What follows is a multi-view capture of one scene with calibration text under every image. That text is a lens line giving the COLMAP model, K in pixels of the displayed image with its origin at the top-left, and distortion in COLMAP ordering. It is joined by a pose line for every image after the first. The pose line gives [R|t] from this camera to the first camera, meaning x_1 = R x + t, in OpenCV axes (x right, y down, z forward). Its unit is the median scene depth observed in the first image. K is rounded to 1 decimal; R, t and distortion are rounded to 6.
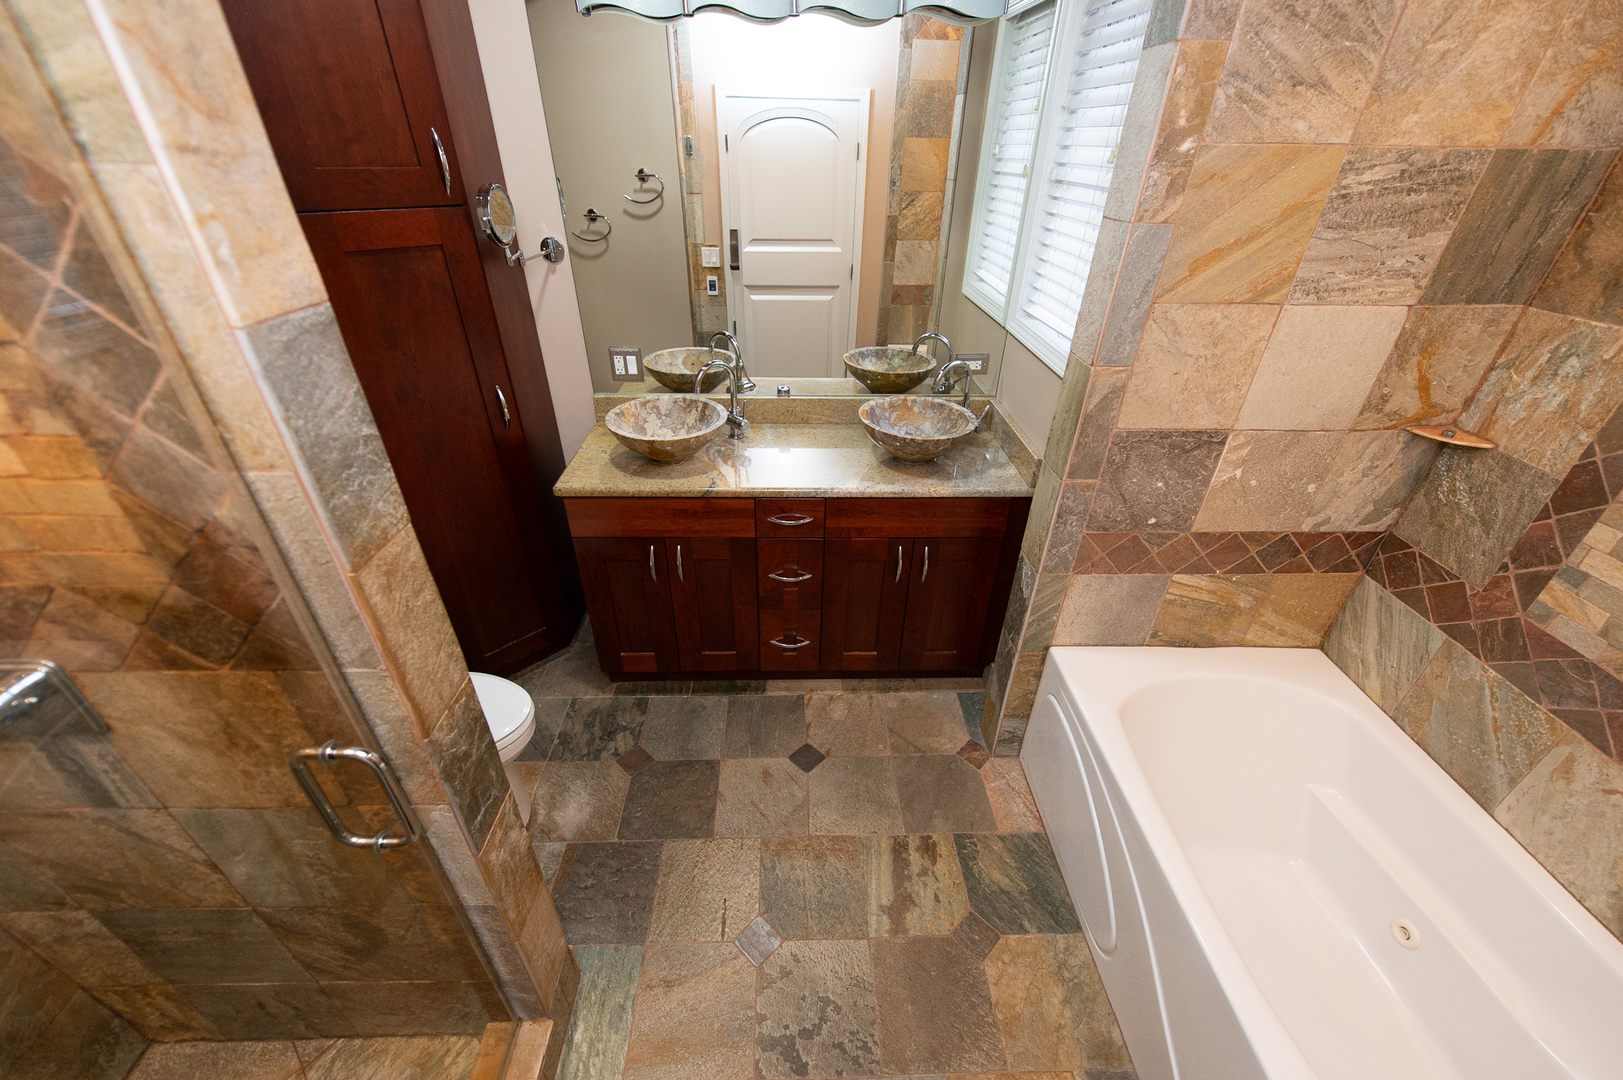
lens RADIAL K [[636.3, 0, 813.1], [0, 636.3, 542.4], [0, 0, 1]] dist [0.009684, -0.002058]
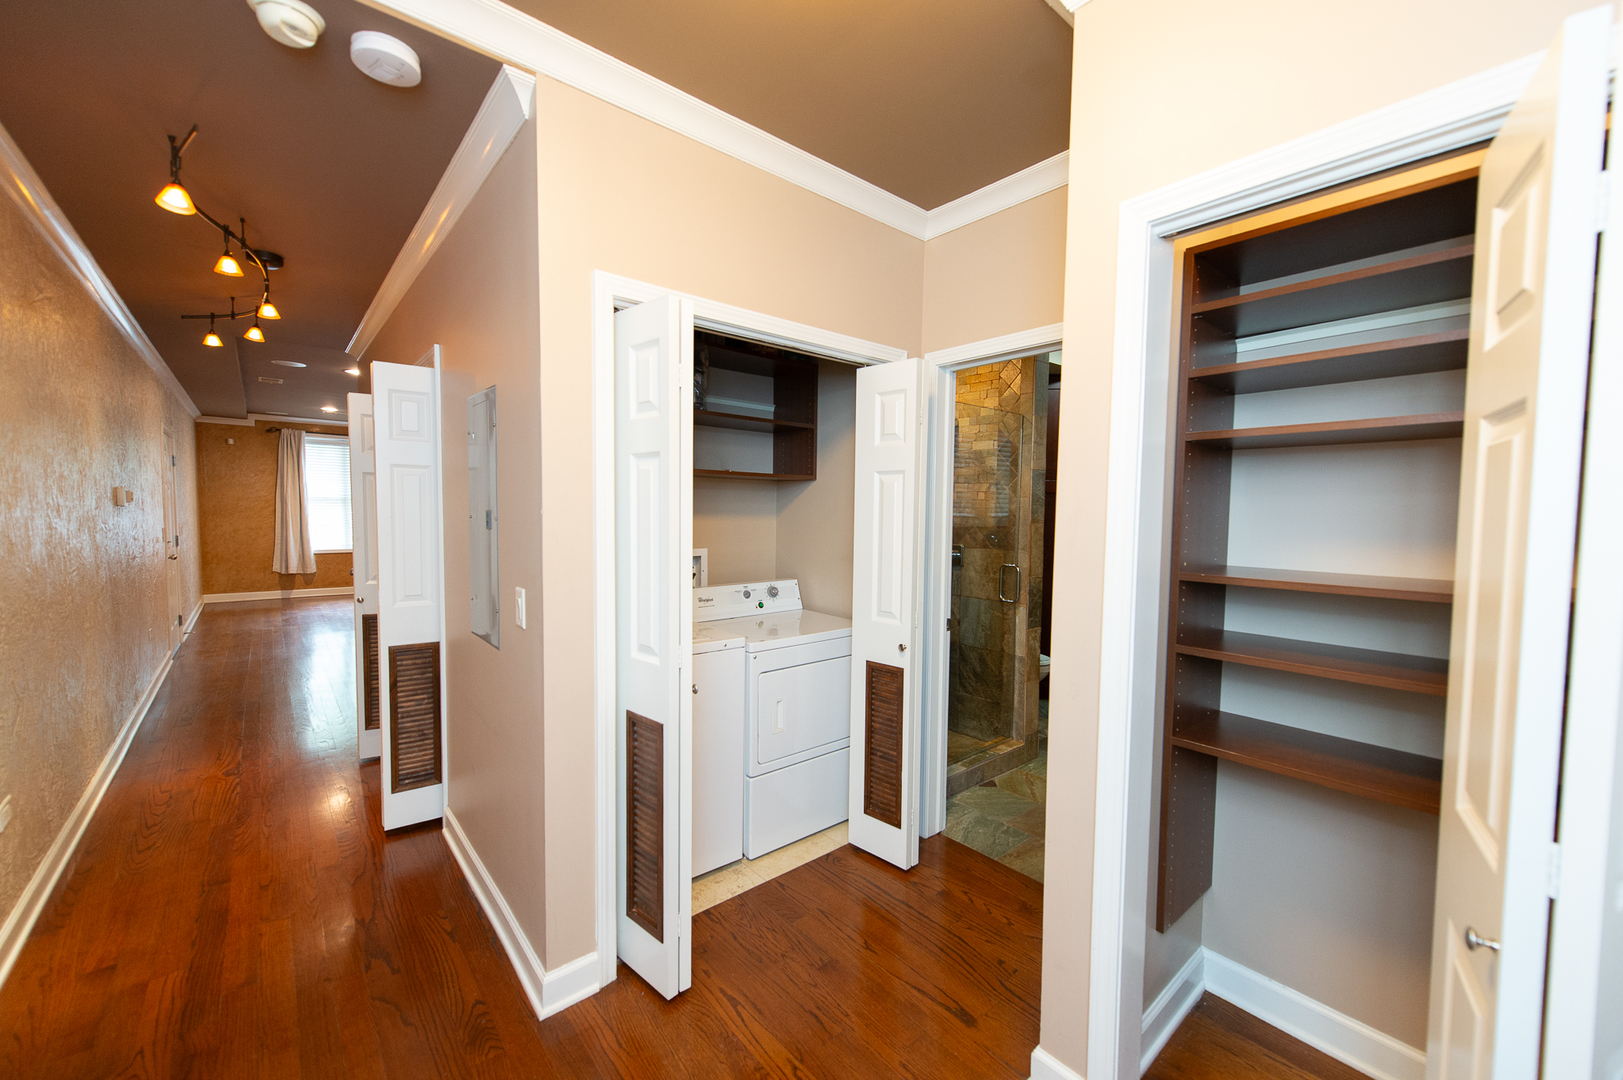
lens RADIAL K [[636.3, 0, 809.7], [0, 636.3, 539.9], [0, 0, 1]] dist [0.009684, -0.002058]
pose [[0.631194, 0.027838, -0.775125, 1.870069], [-0.414632, 0.856685, -0.306873, 2.299526], [0.655495, 0.515088, 0.552277, -2.565779]]
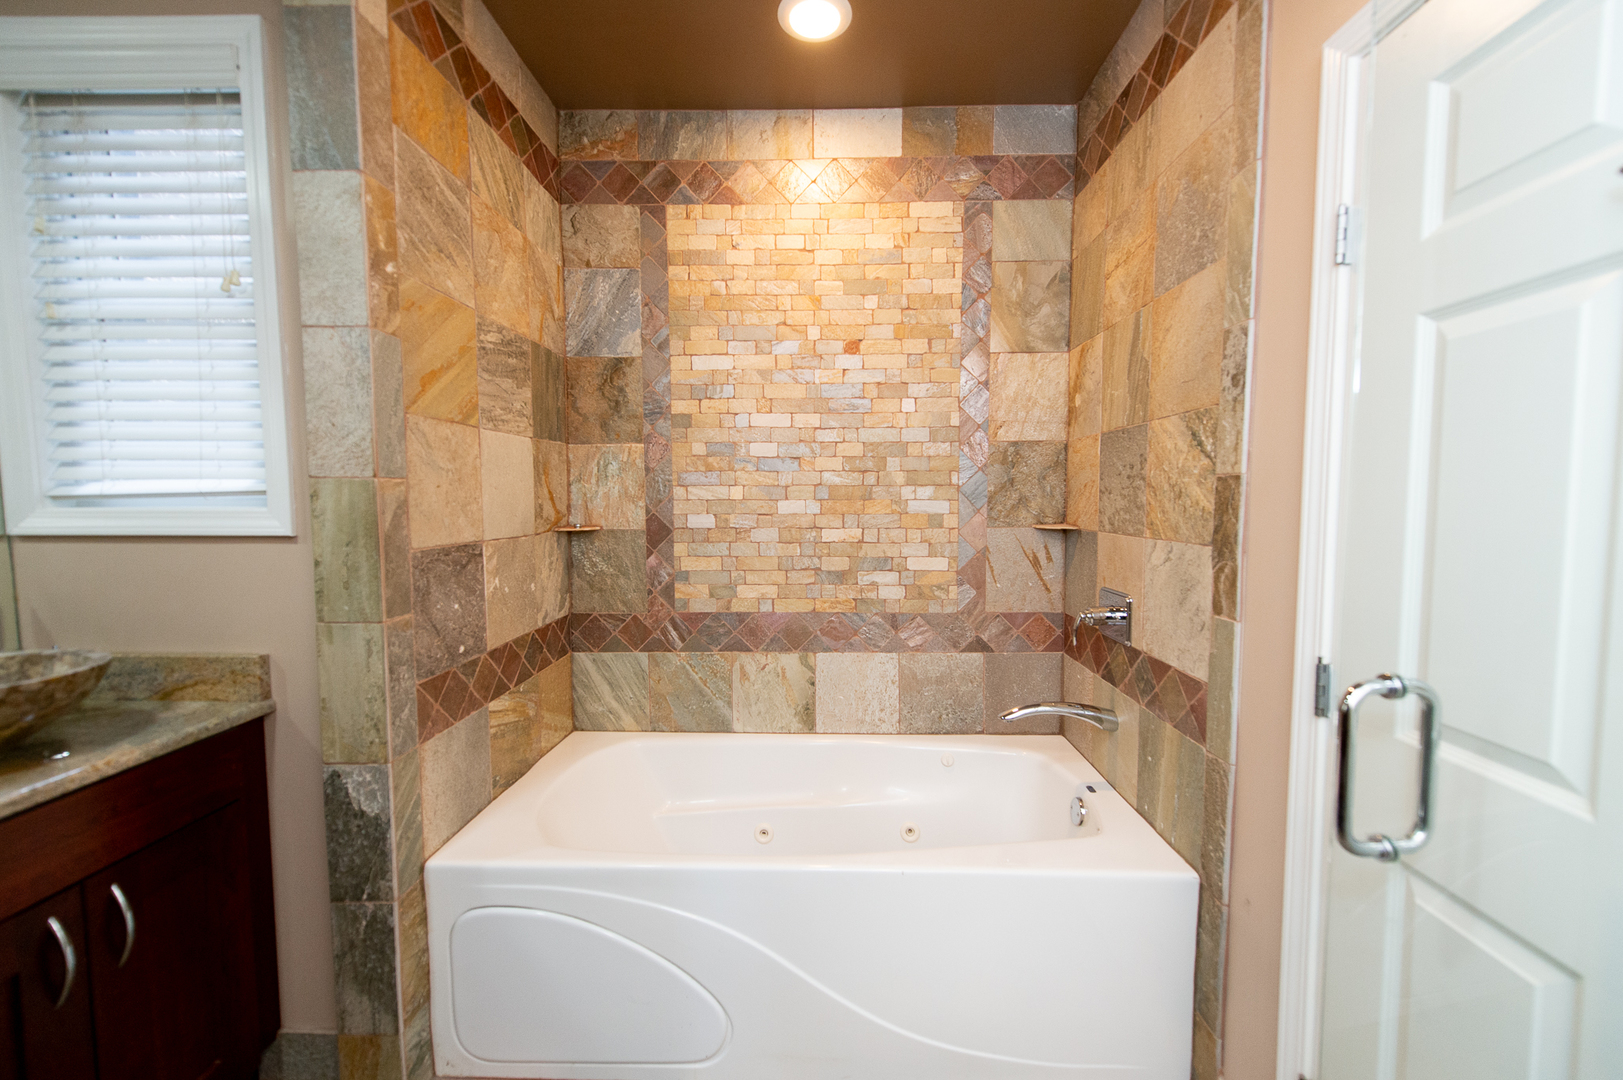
lens RADIAL K [[636.3, 0, 815.6], [0, 636.3, 536.0], [0, 0, 1]] dist [0.009684, -0.002058]
pose [[0.054157, -0.085646, 0.994853, -0.376979], [0.536838, 0.842573, 0.043313, 0.069181], [-0.841946, 0.531729, 0.091609, 0.436109]]
